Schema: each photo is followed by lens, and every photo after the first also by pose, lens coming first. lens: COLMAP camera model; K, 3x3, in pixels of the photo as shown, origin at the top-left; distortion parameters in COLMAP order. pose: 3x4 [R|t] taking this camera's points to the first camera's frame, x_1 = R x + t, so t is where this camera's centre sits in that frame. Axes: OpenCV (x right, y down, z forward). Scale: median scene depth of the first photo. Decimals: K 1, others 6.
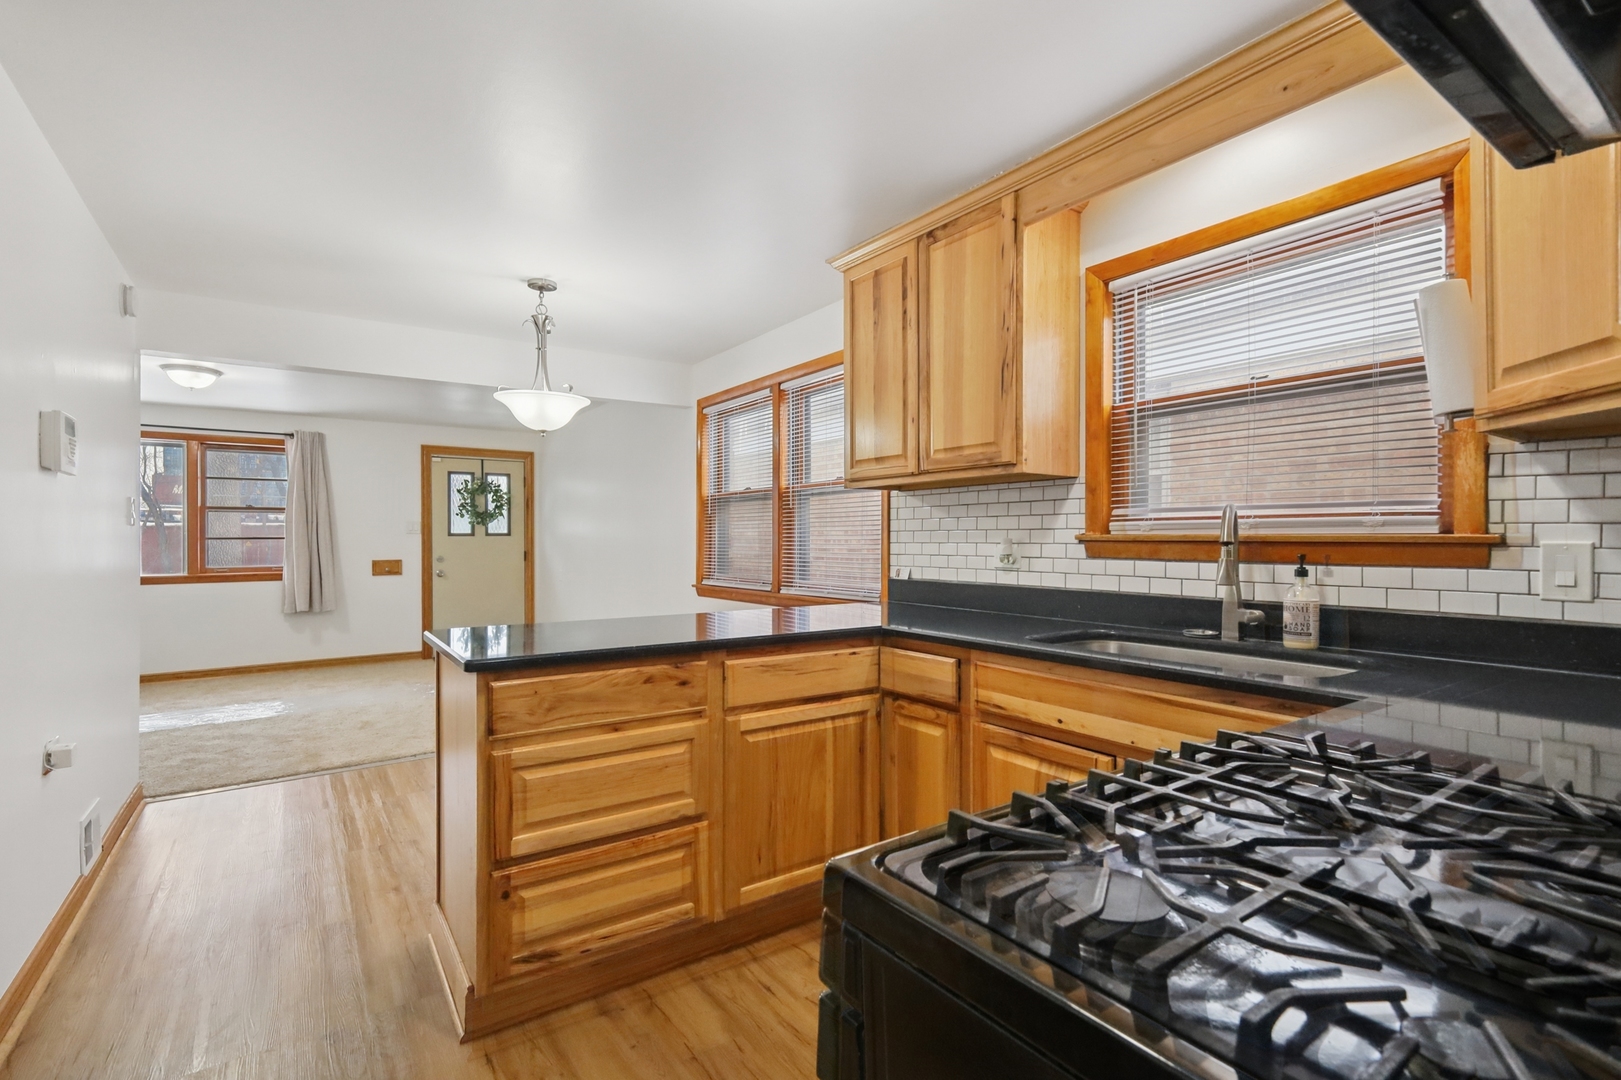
lens RADIAL K [[747.8, 0, 807.9], [0, 747.8, 543.7], [0, 0, 1]] dist [0.009771, -0.000086]
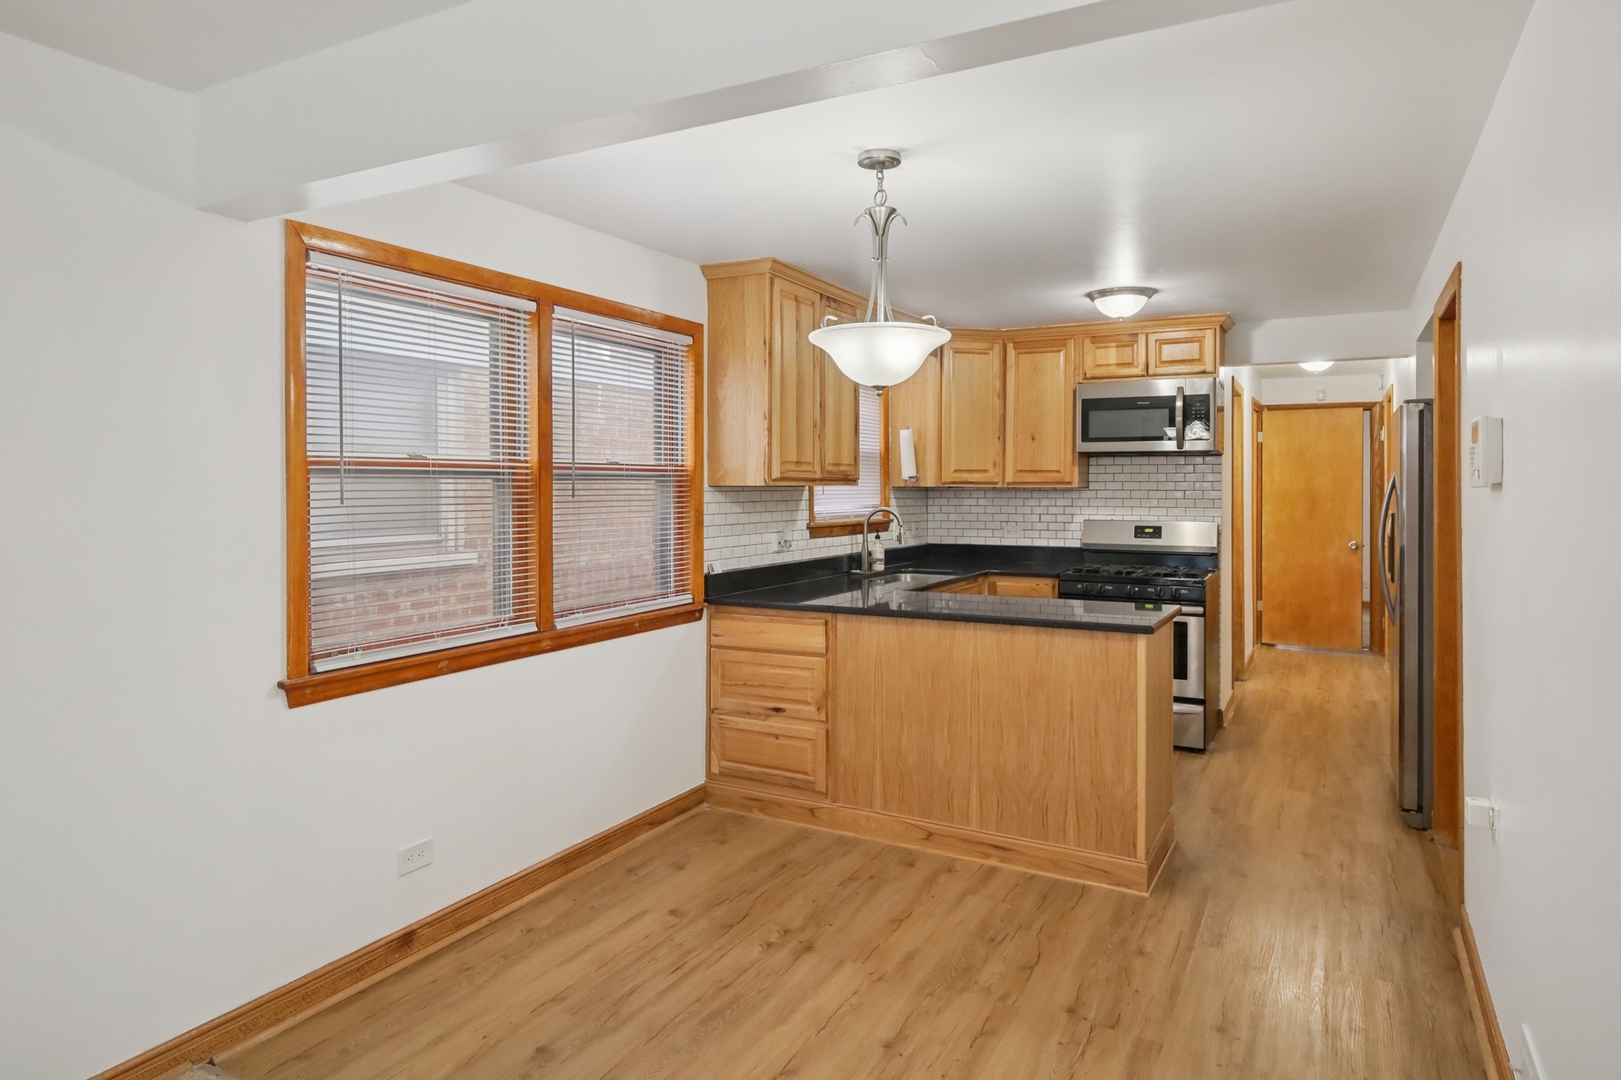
lens RADIAL K [[966.1, 0, 815.2], [0, 966.1, 485.6], [0, 0, 1]] dist [0.006936, -0.001128]
pose [[-0.458217, 0.000135, 0.888841, -1.574613], [0.003937, 0.999990, 0.001878, -0.104972], [-0.888832, 0.004360, -0.458213, 2.127167]]
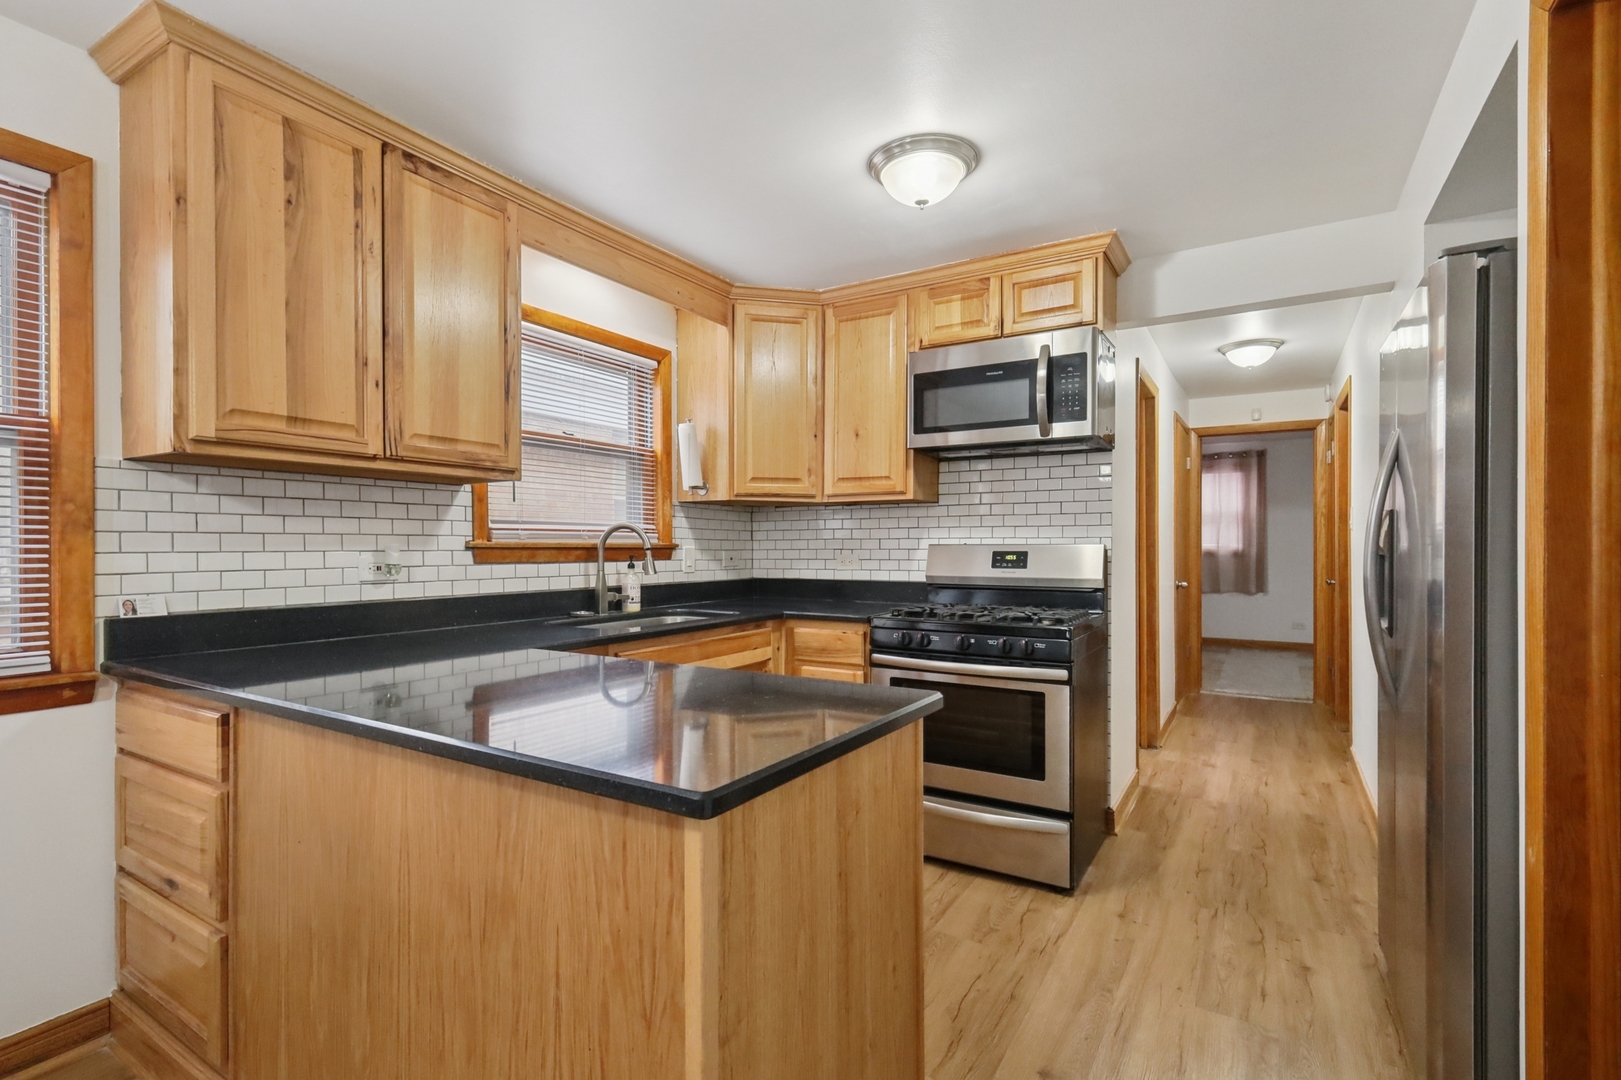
lens RADIAL K [[747.8, 0, 812.1], [0, 747.8, 547.1], [0, 0, 1]] dist [0.009771, -0.000086]
pose [[-0.410885, -0.002700, 0.911683, -0.861375], [0.005203, 0.999972, 0.005306, -0.008554], [-0.911672, 0.006924, -0.410860, 1.114995]]
